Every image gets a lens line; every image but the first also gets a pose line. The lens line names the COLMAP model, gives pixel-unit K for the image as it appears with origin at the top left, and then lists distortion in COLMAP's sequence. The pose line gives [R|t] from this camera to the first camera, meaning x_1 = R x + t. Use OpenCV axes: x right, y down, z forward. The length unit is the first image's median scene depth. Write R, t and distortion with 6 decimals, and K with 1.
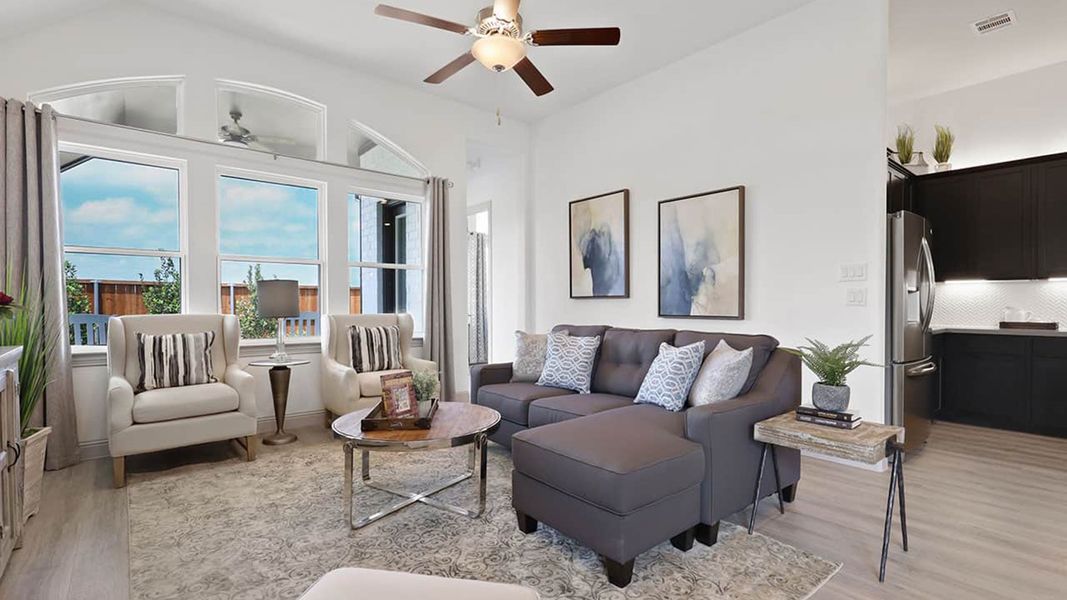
lens RADIAL K [[467.9, 0, 531.9], [0, 467.9, 287.8], [0, 0, 1]] dist [0.001255, 0.000109]
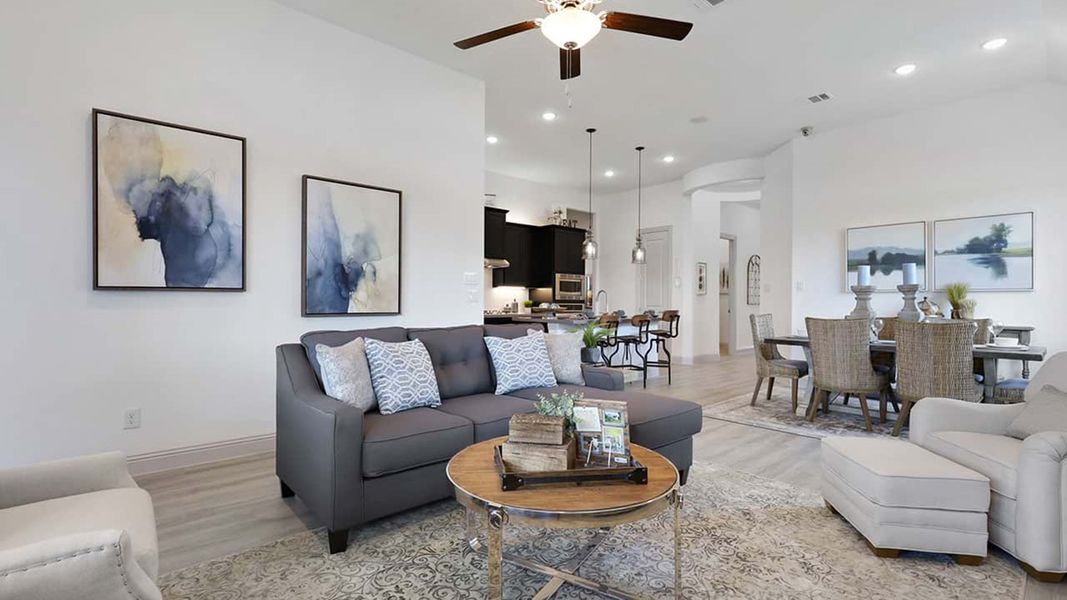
lens RADIAL K [[467.9, 0, 531.9], [0, 467.9, 287.8], [0, 0, 1]] dist [0.001255, 0.000109]
pose [[-0.018065, 0.013743, 0.999742, -0.569882], [-0.047374, 0.998771, -0.014585, 0.005901], [-0.998714, -0.047626, -0.017392, 0.630560]]
